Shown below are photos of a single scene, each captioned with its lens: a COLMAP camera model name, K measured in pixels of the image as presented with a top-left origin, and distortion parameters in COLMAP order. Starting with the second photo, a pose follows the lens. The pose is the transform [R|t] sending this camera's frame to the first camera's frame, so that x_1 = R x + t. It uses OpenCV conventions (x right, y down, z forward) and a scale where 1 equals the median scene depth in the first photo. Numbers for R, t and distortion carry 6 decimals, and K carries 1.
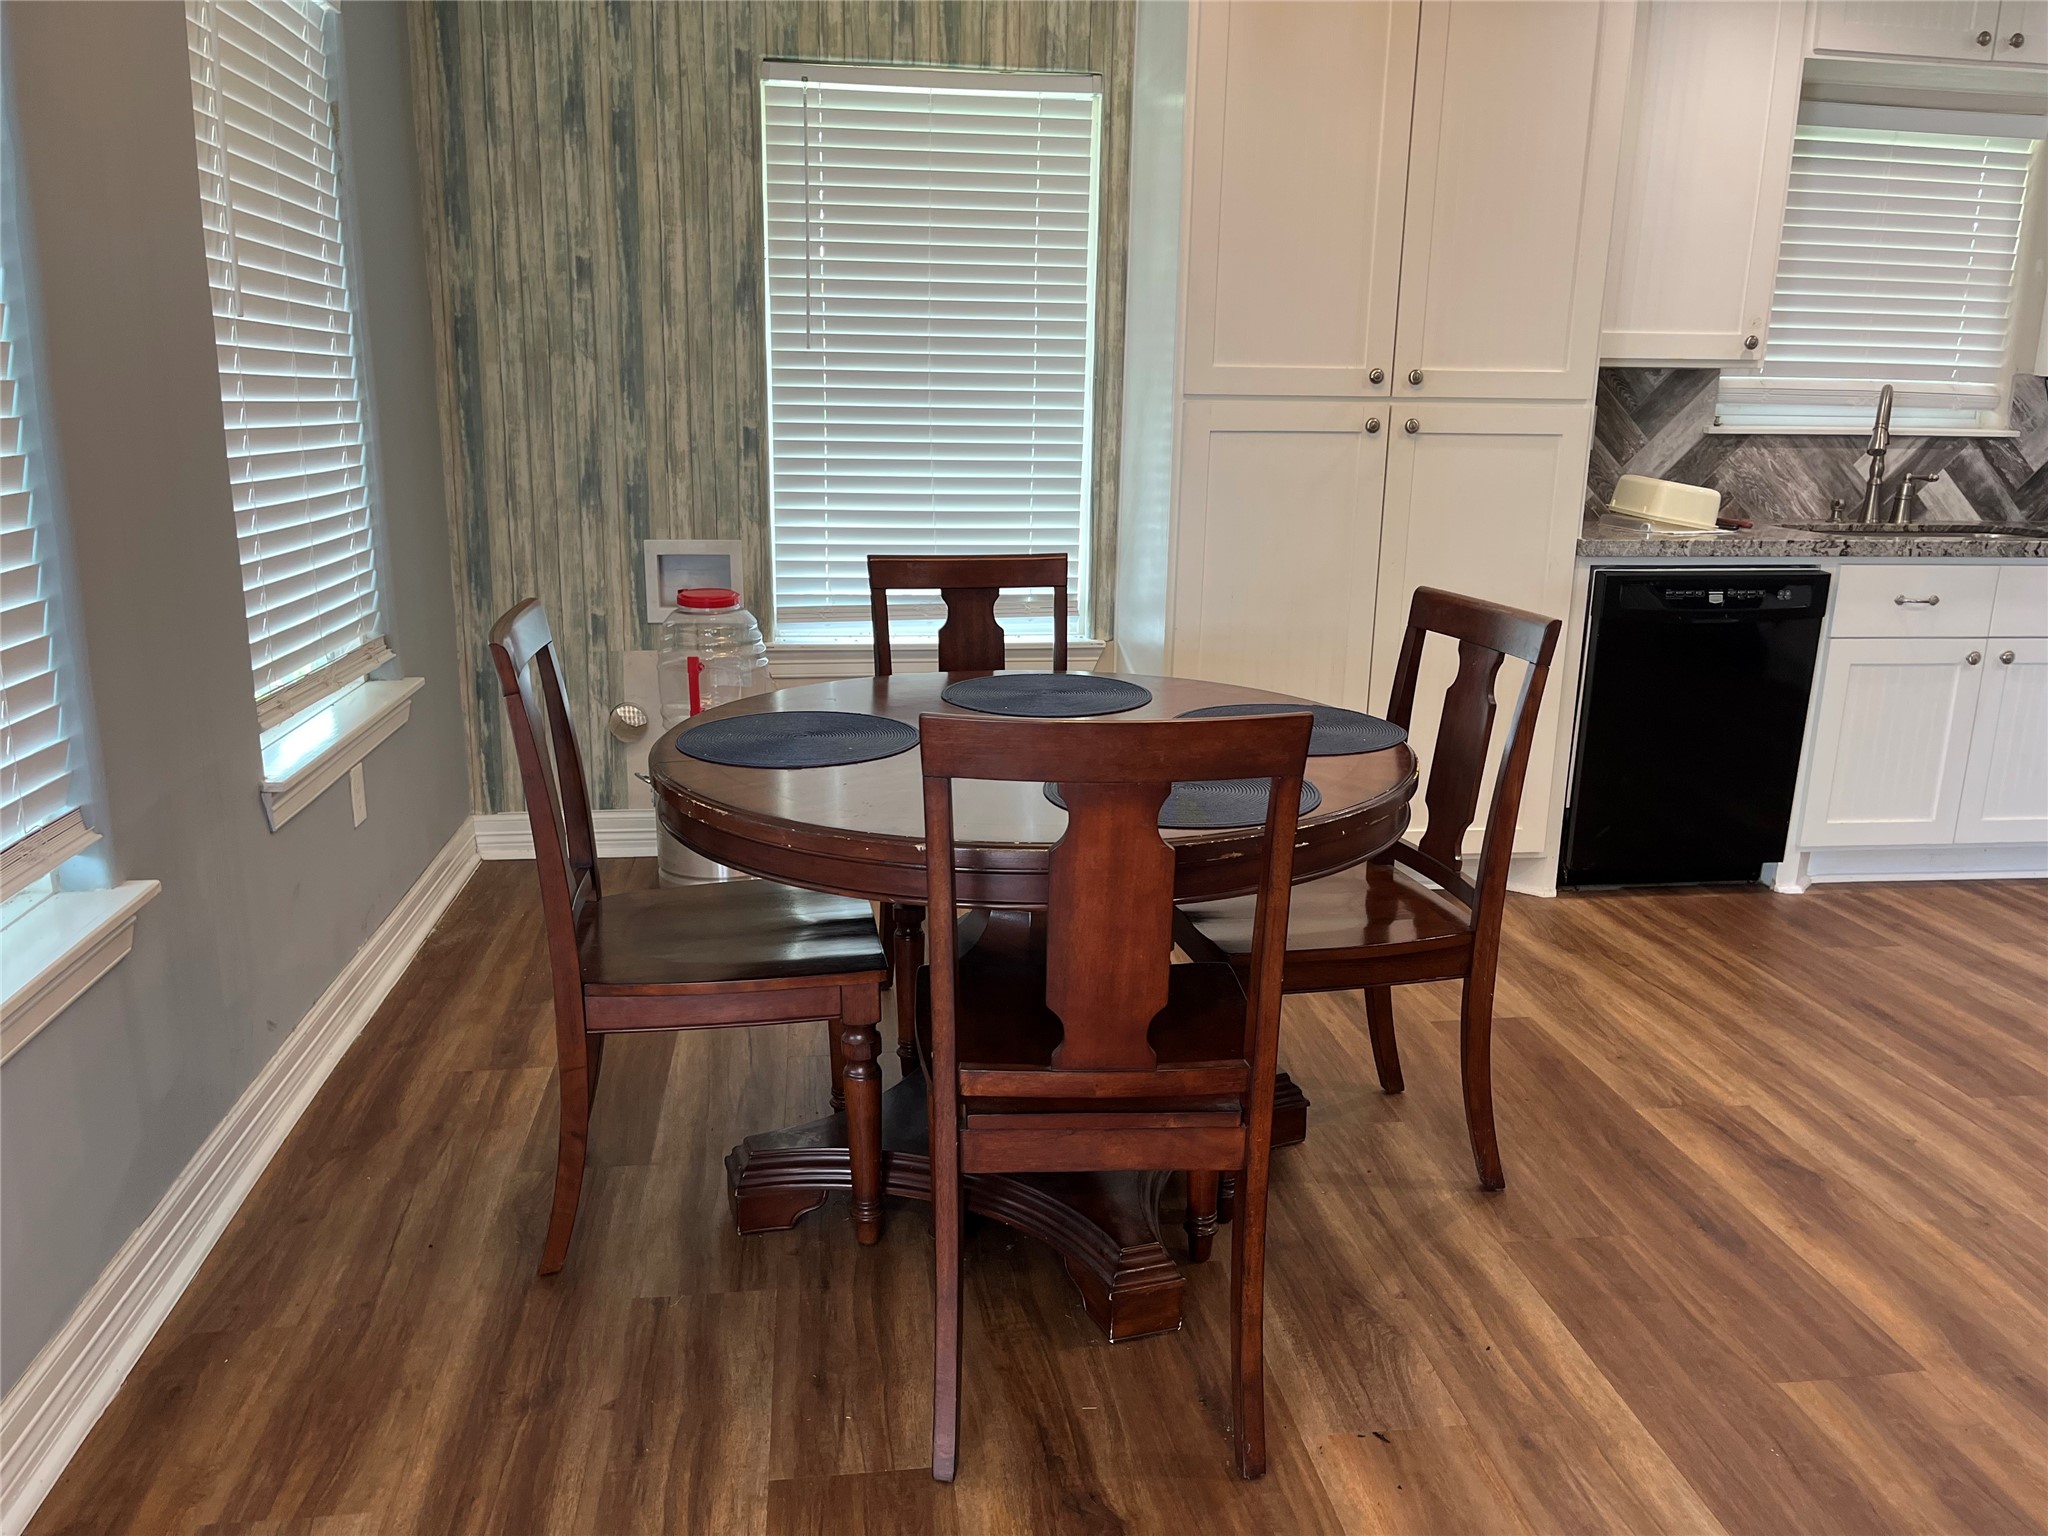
lens RADIAL K [[1536.6, 0, 996.2], [0, 1536.6, 789.4], [0, 0, 1]] dist [0.050361, -0.049998]
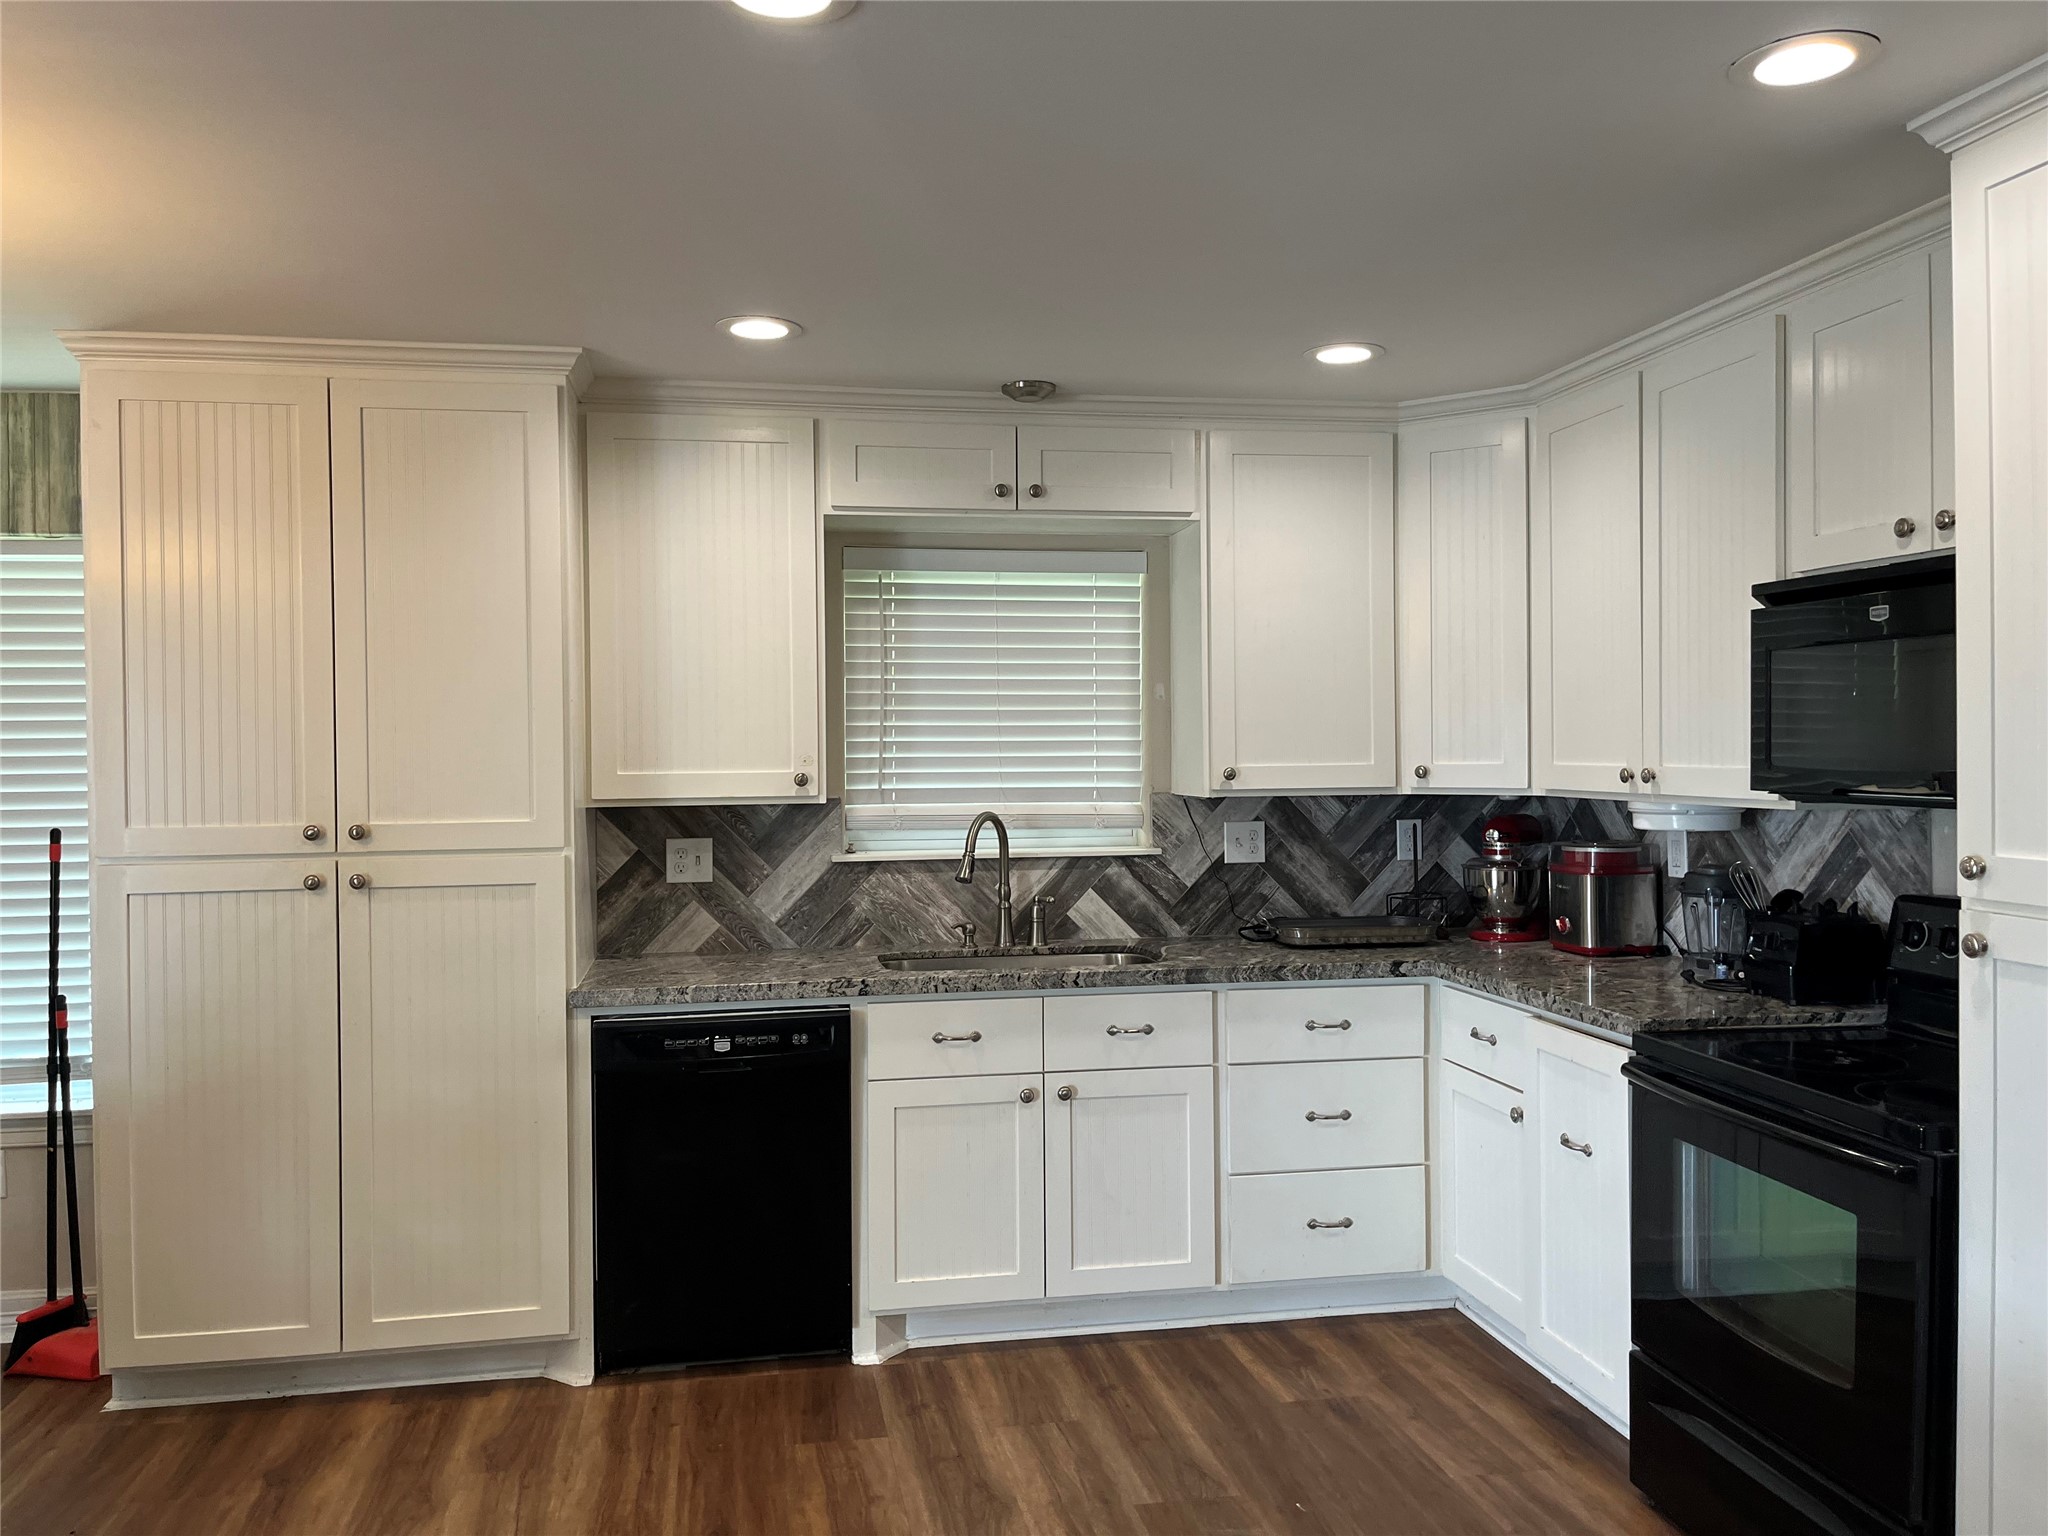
lens RADIAL K [[1541.8, 0, 1025.7], [0, 1541.8, 788.7], [0, 0, 1]] dist [0.069519, -0.094579]
pose [[0.998664, -0.031227, 0.041174, 0.580900], [0.039746, 0.973357, -0.225823, -0.052287], [-0.033025, 0.227158, 0.973298, 0.035746]]
